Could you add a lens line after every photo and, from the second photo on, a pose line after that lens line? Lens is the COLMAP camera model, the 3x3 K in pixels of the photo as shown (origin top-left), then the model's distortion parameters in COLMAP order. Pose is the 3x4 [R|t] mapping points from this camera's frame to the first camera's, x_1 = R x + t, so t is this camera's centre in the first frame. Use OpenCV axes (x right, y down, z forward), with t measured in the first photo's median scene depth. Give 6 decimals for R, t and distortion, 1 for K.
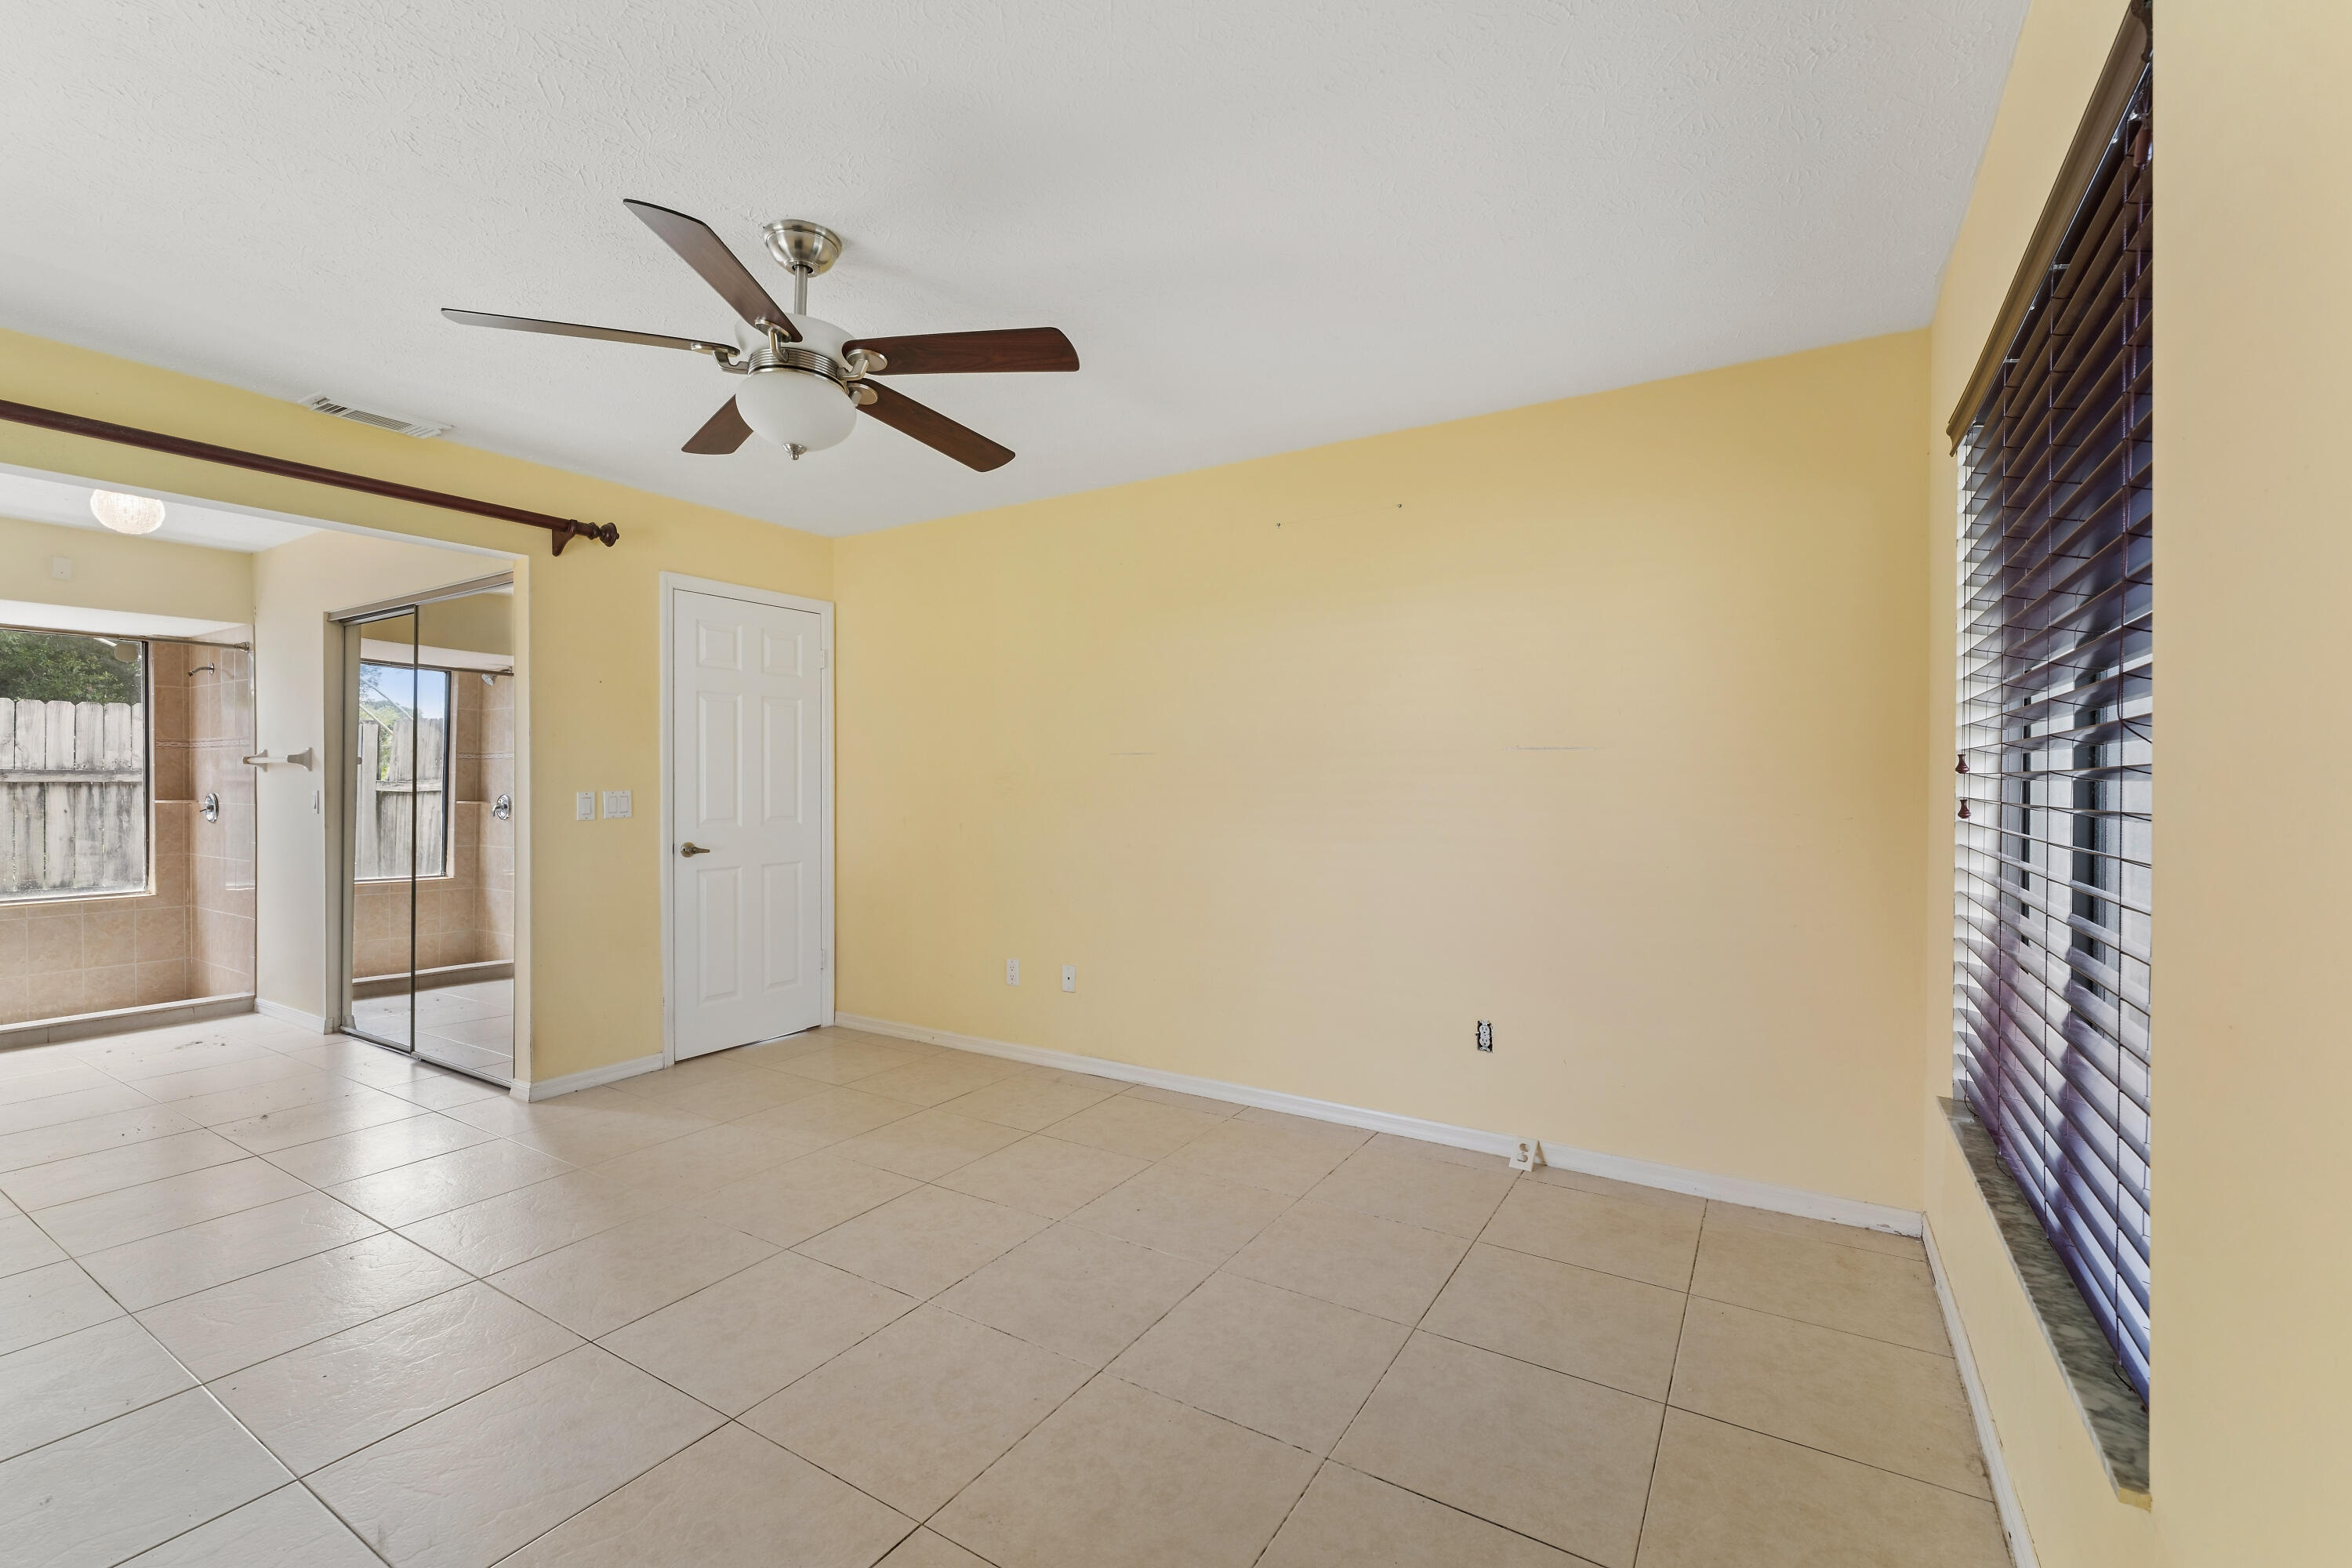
lens RADIAL K [[986.8, 0, 1196.5], [0, 986.8, 785.4], [0, 0, 1]] dist [0.008221, -0.007032]
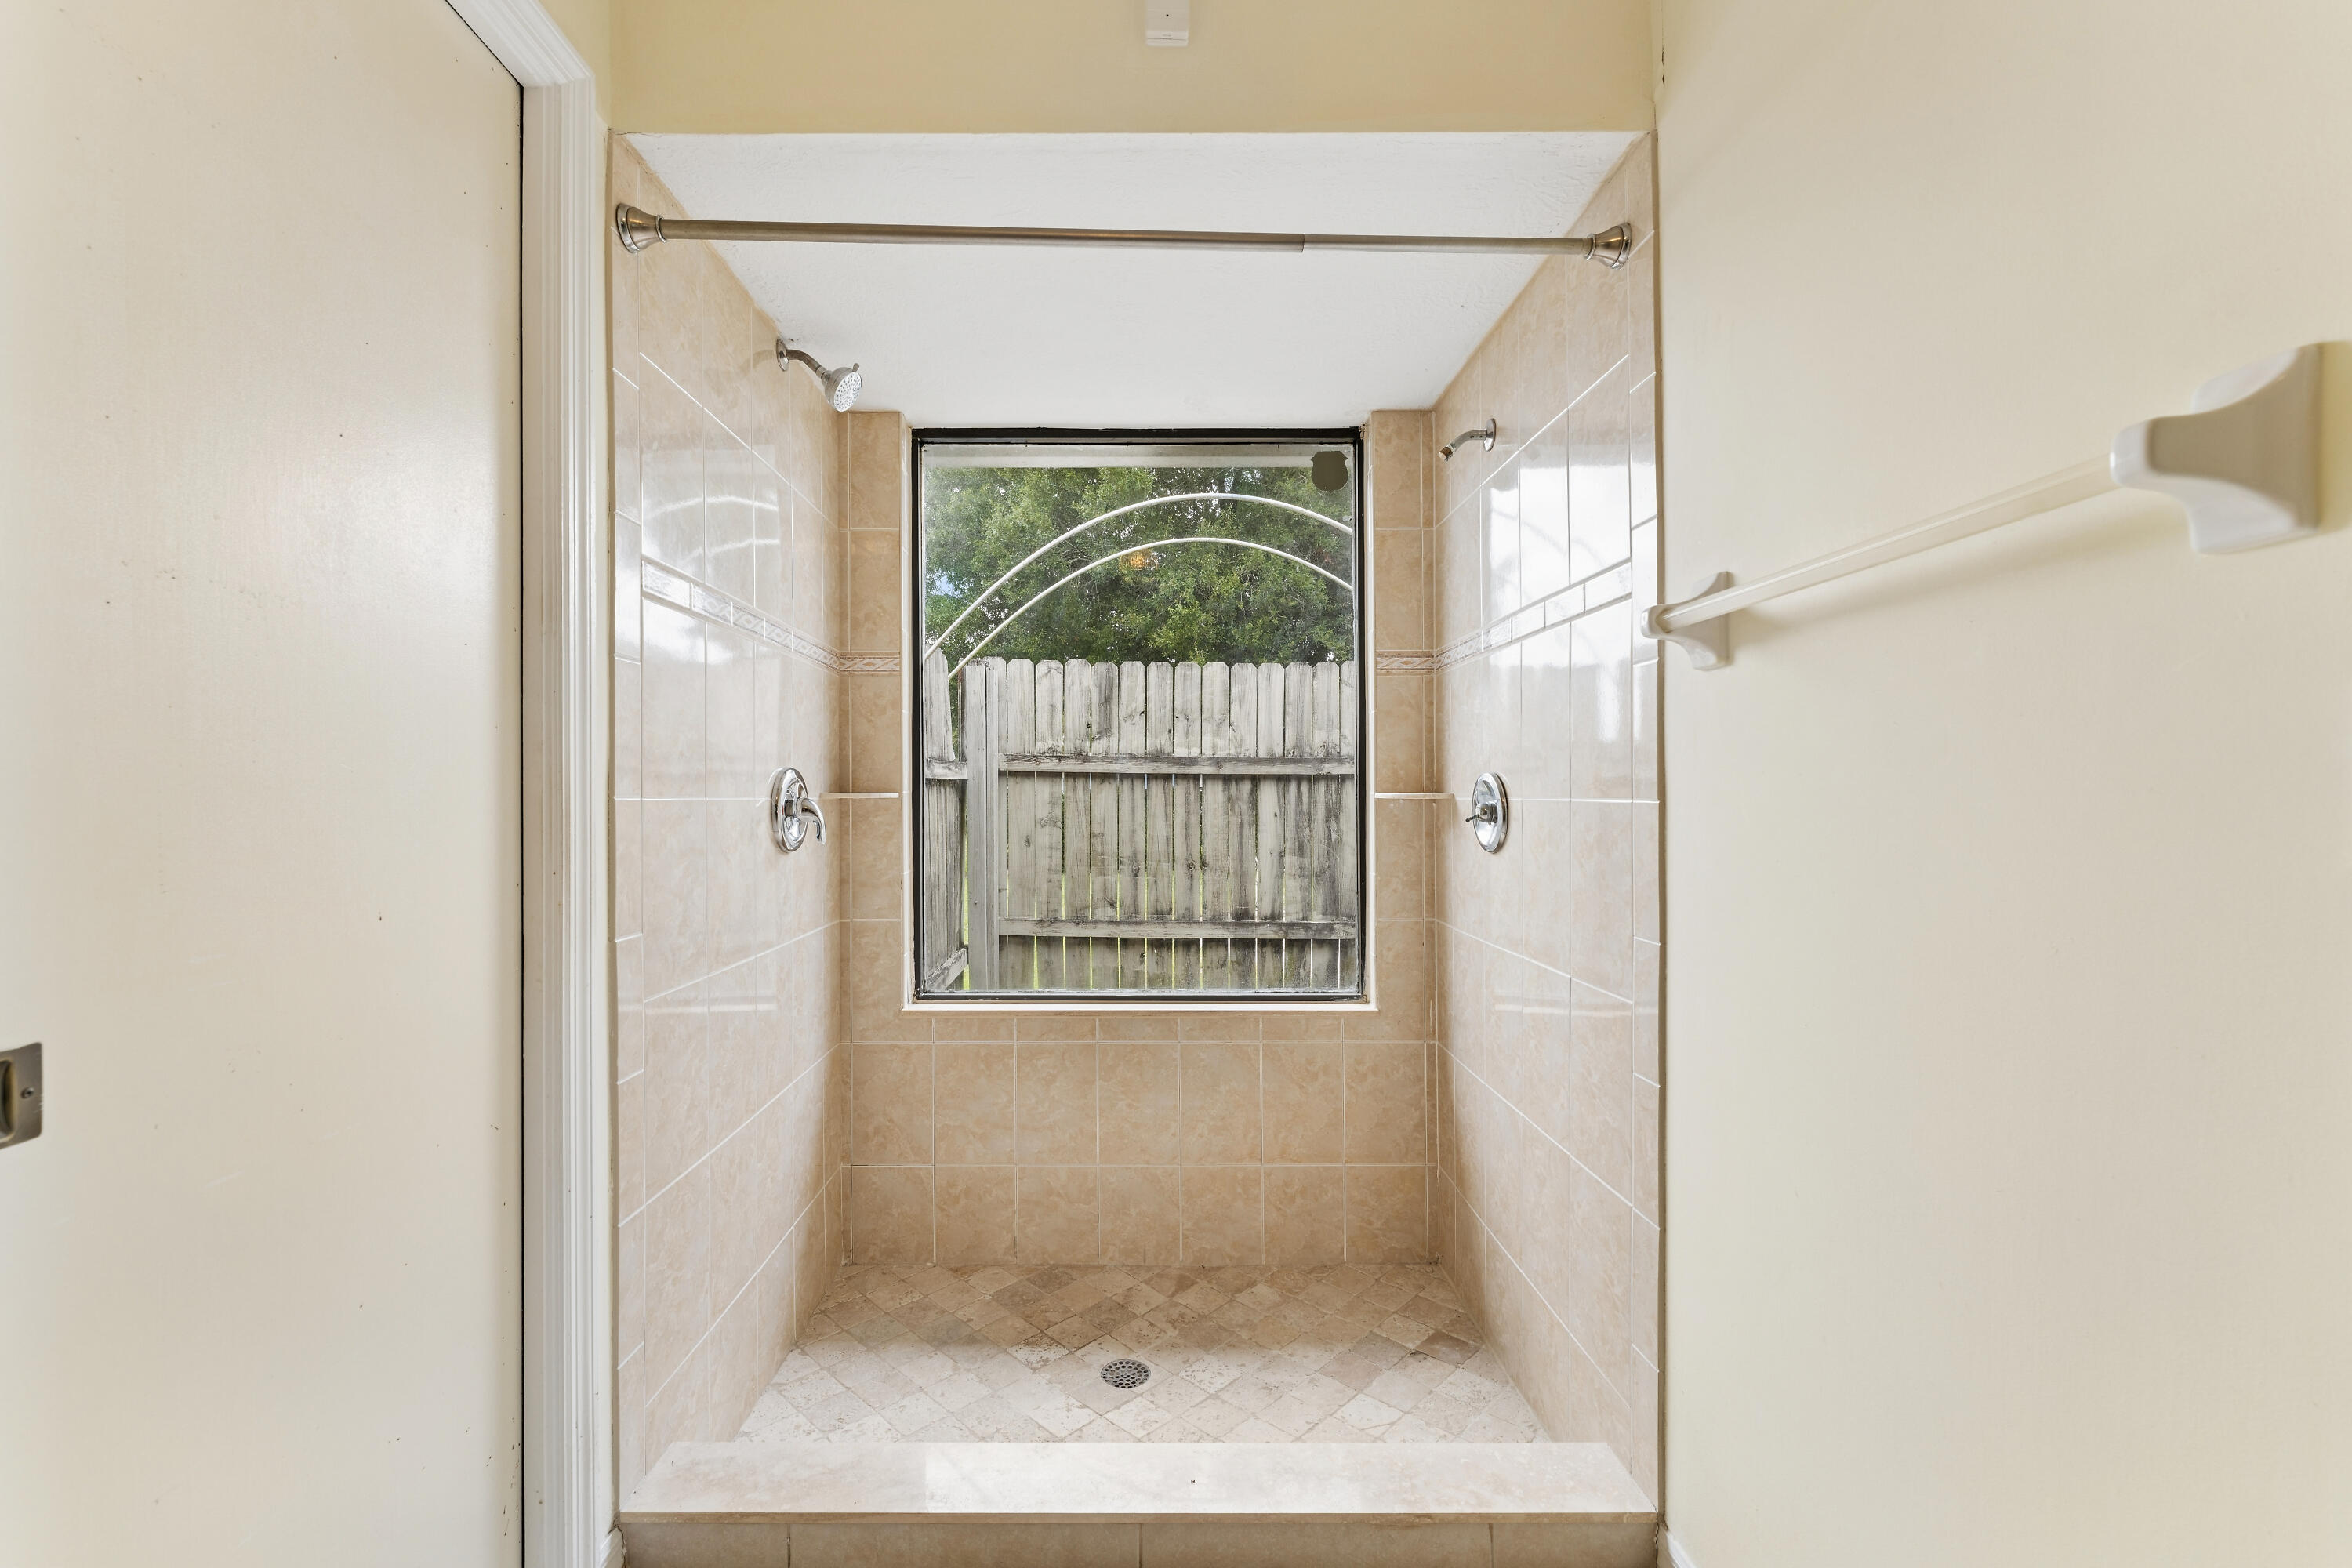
lens RADIAL K [[951.4, 0, 1169.1], [0, 951.4, 790.8], [0, 0, 1]] dist [0.001673, 0.000178]
pose [[0.538131, -0.002804, -0.842857, -0.613278], [-0.006648, 0.999949, -0.007571, 0.014572], [0.842835, 0.009677, 0.538085, 0.569670]]
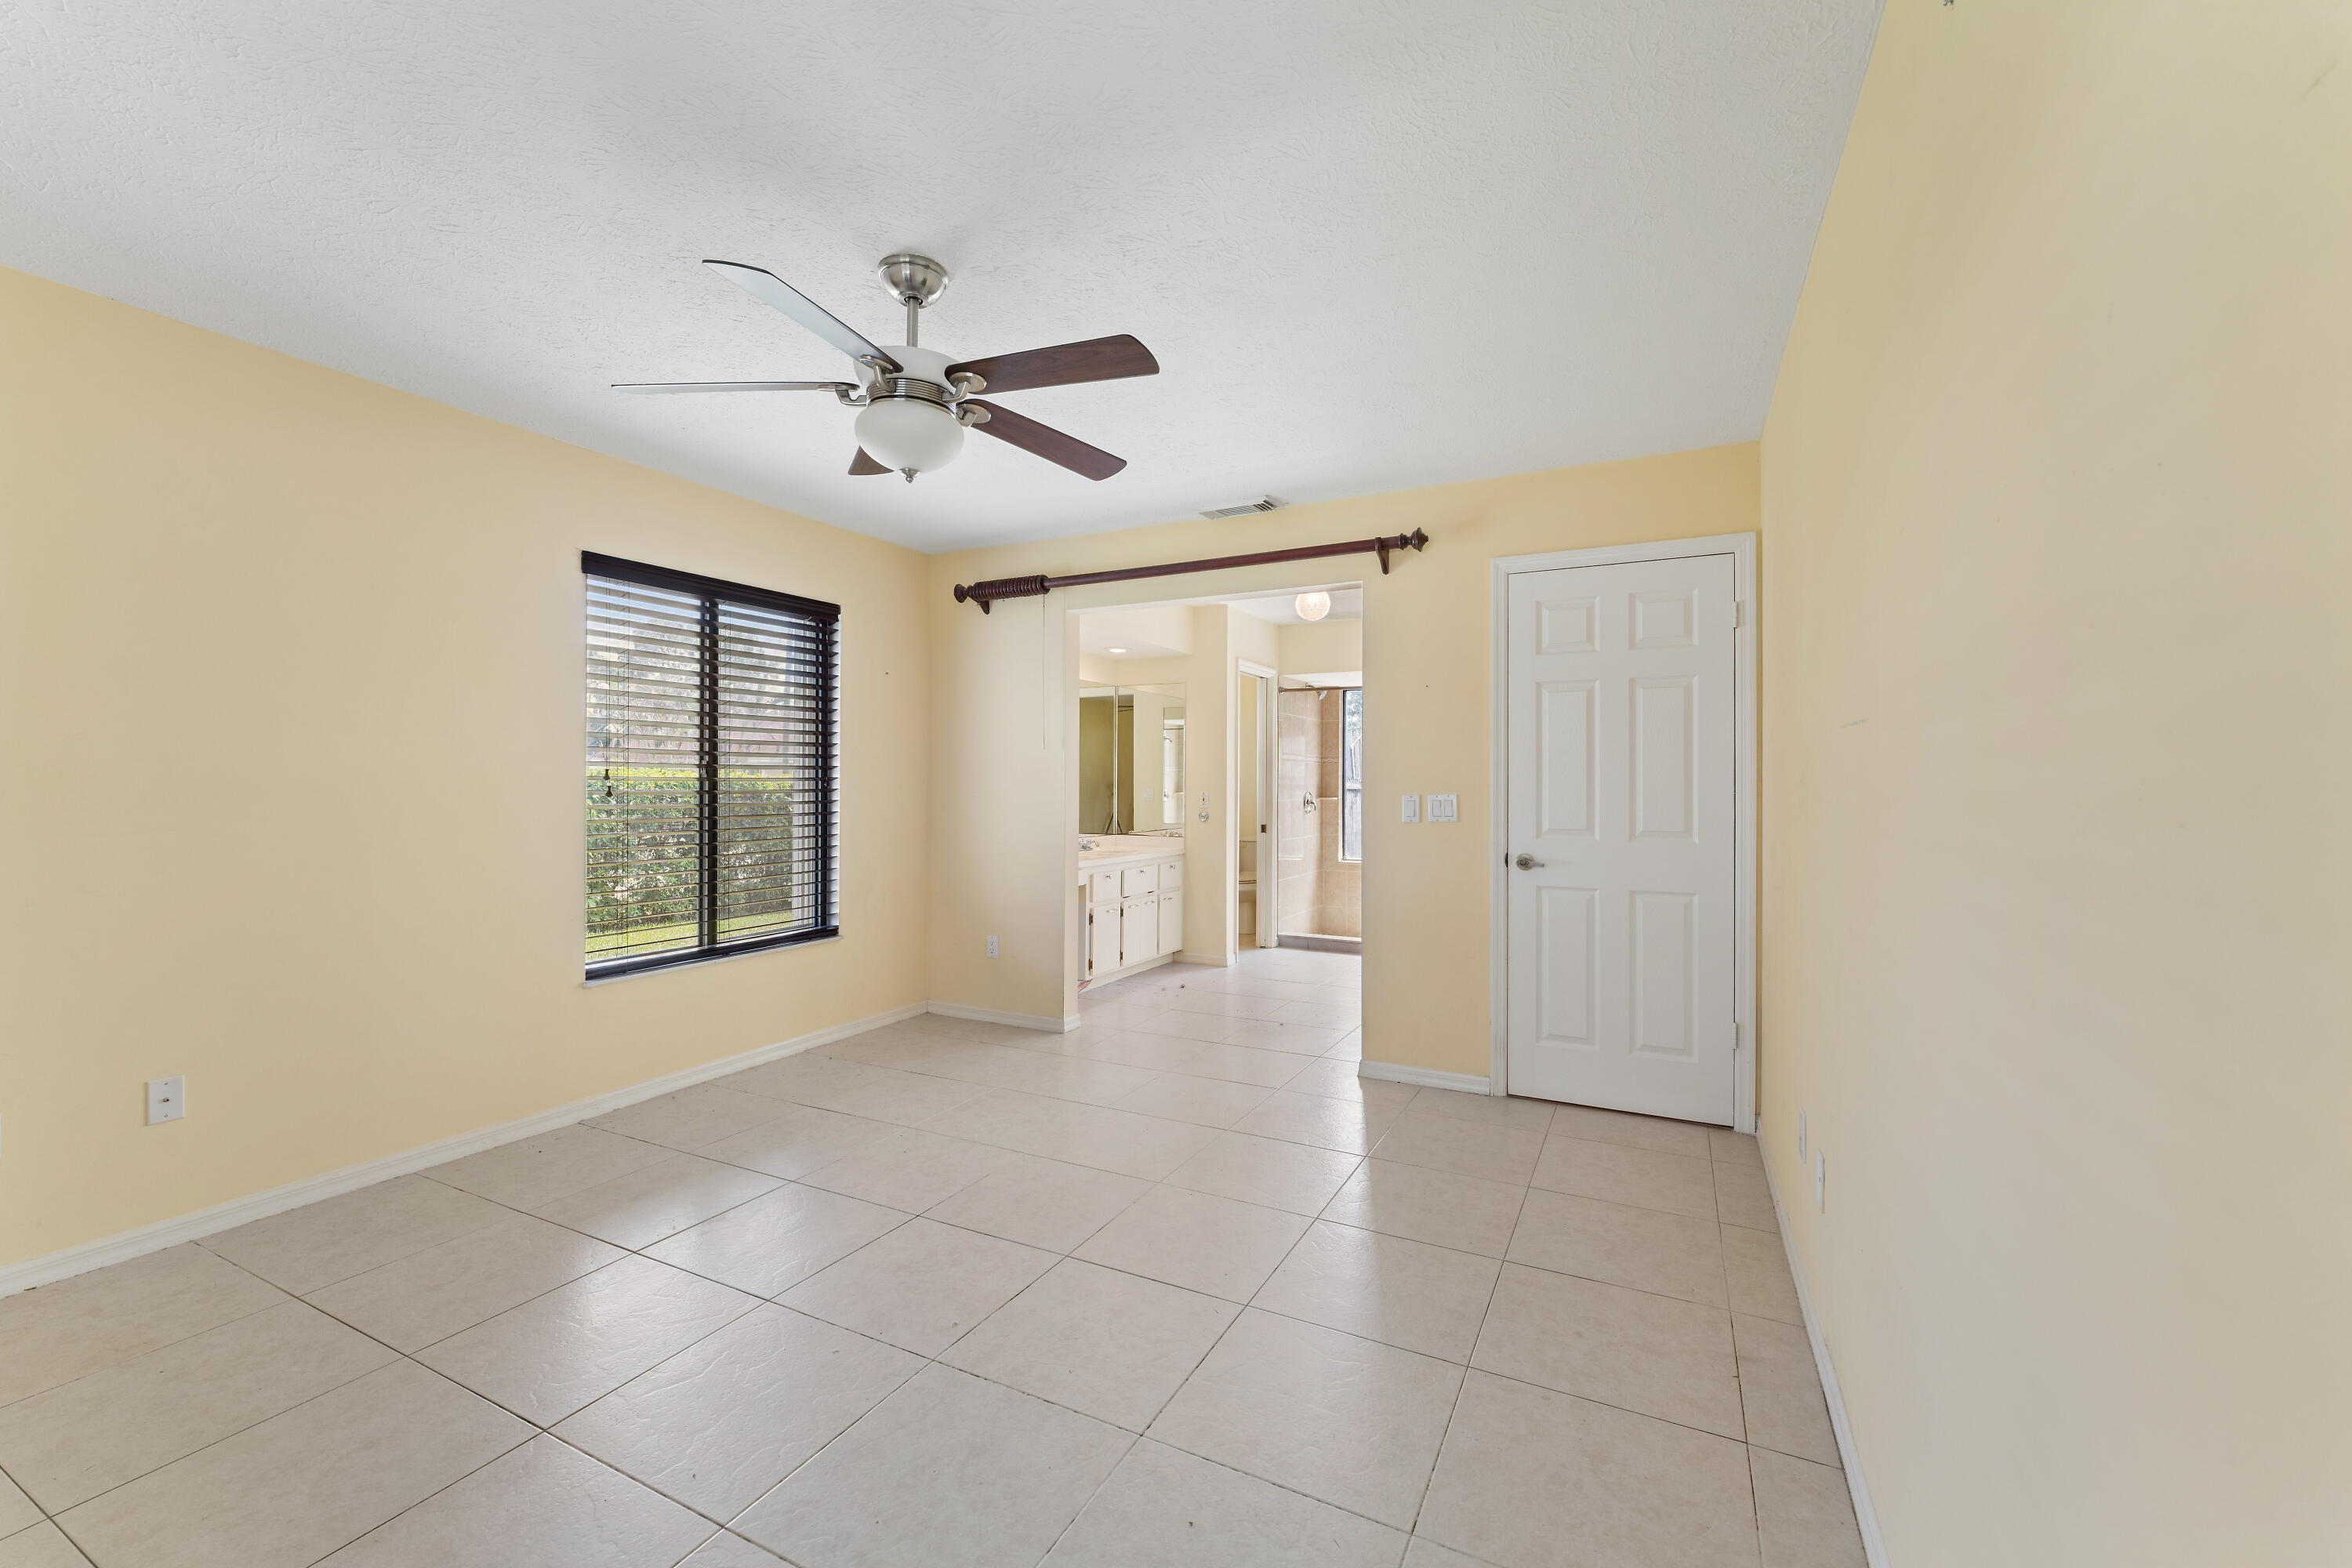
lens RADIAL K [[963.8, 0, 1158.1], [0, 963.8, 775.5], [0, 0, 1]] dist [-0.001356, 0.000003]
pose [[0.056830, -0.008697, -0.998346, 0.208524], [-0.006554, 0.999937, -0.009084, -0.001702], [0.998362, 0.007059, 0.056770, 0.386232]]
